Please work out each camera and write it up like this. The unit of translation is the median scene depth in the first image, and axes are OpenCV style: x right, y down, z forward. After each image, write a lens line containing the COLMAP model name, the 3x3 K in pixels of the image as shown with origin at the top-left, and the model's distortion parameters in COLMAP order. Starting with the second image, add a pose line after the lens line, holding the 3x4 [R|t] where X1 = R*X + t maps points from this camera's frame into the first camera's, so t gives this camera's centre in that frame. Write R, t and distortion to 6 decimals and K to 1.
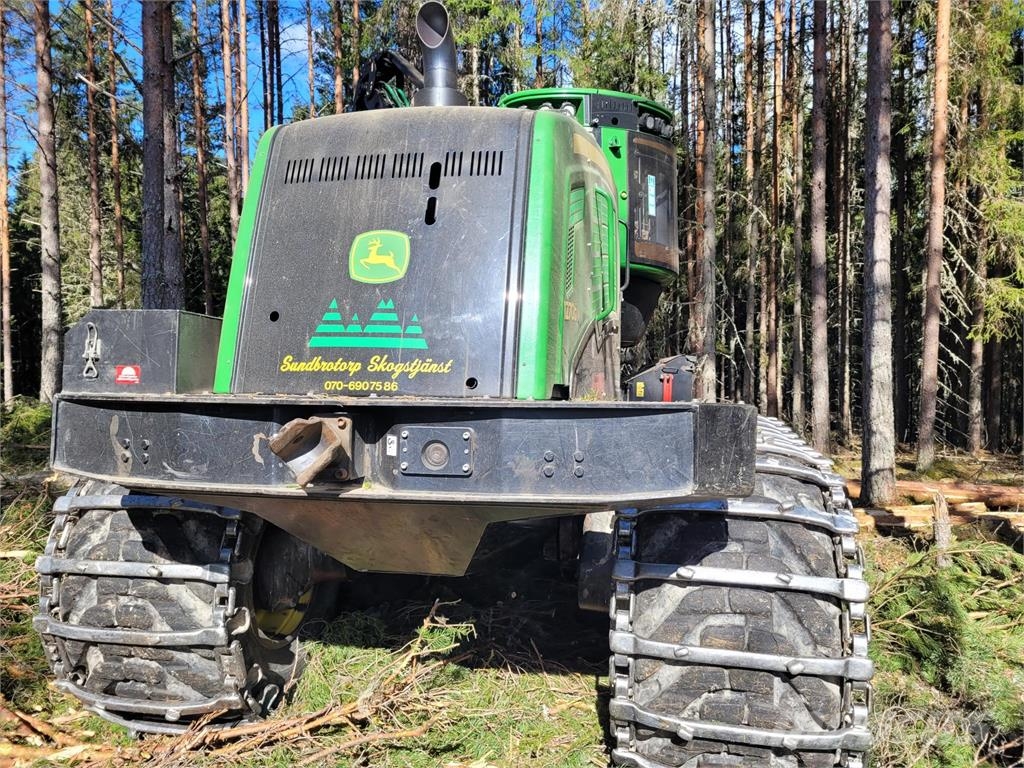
lens RADIAL K [[794.4, 0, 514.7], [0, 794.4, 379.6], [0, 0, 1]] dist [0.037606, -0.031681]
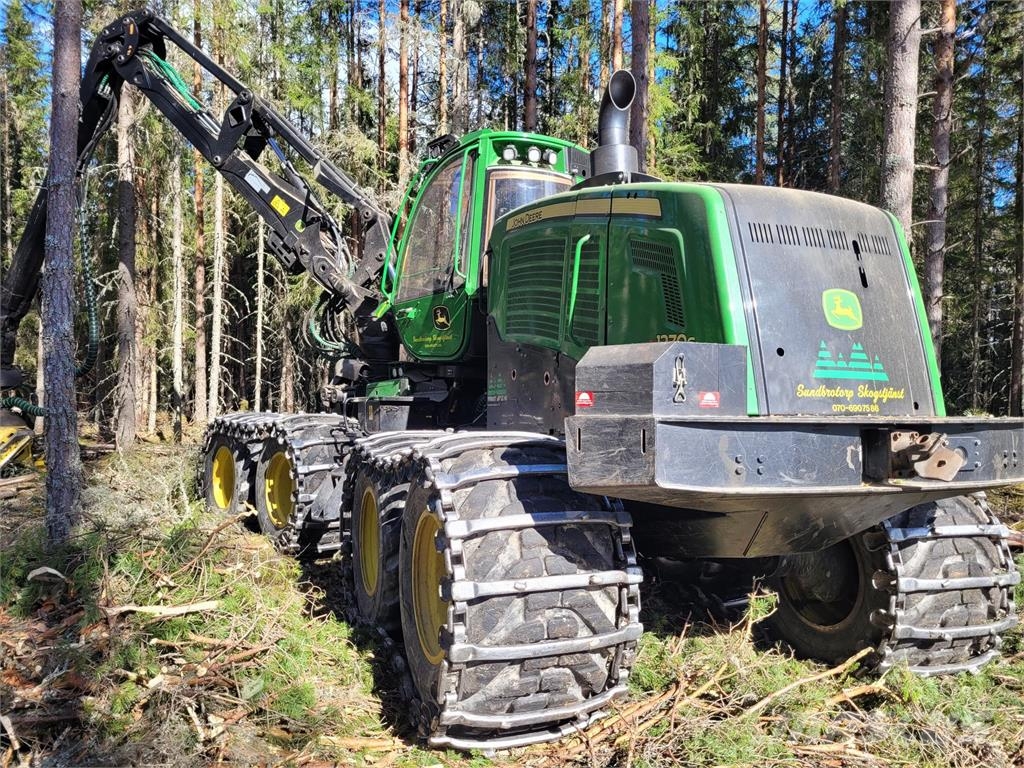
lens RADIAL K [[792.9, 0, 516.4], [0, 792.9, 386.5], [0, 0, 1]] dist [0.037664, -0.027783]
pose [[0.834938, 0.006669, 0.550304, -1.276192], [-0.005990, 0.999977, -0.003031, -0.018739], [-0.550312, -0.000765, 0.834959, 0.187754]]
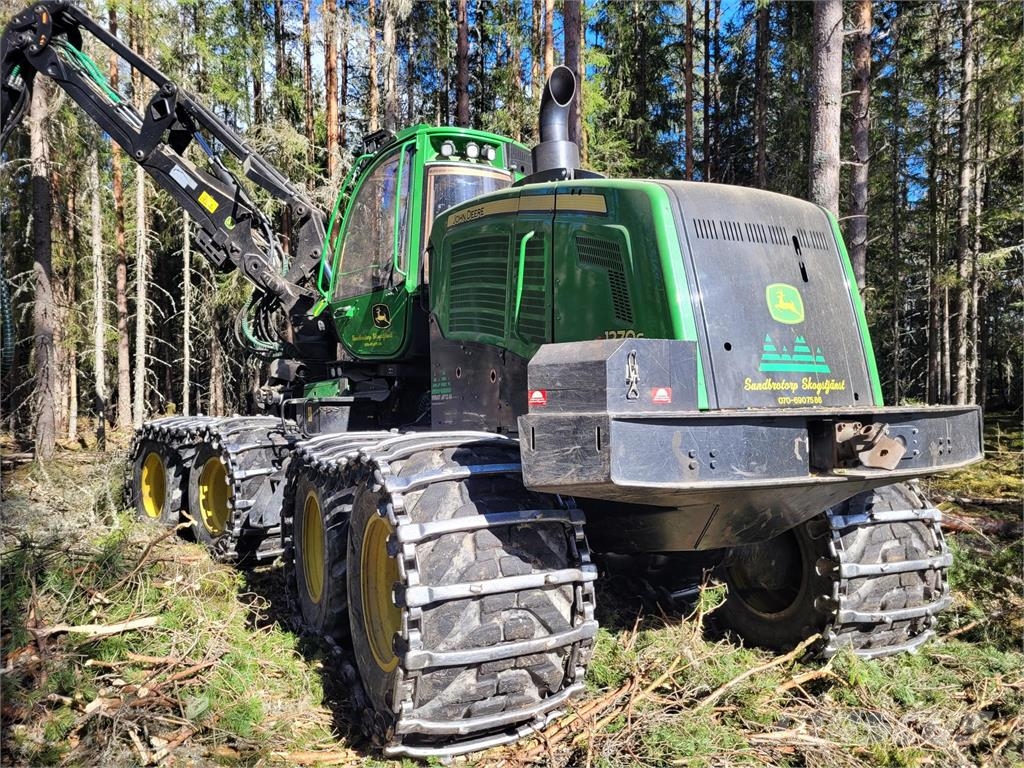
lens RADIAL K [[794.4, 0, 514.7], [0, 794.4, 379.6], [0, 0, 1]] dist [0.037606, -0.031681]
pose [[0.788803, -0.008204, 0.614591, -1.288303], [0.014868, 0.999873, -0.005736, -0.024312], [-0.614466, 0.013662, 0.788825, 0.211770]]
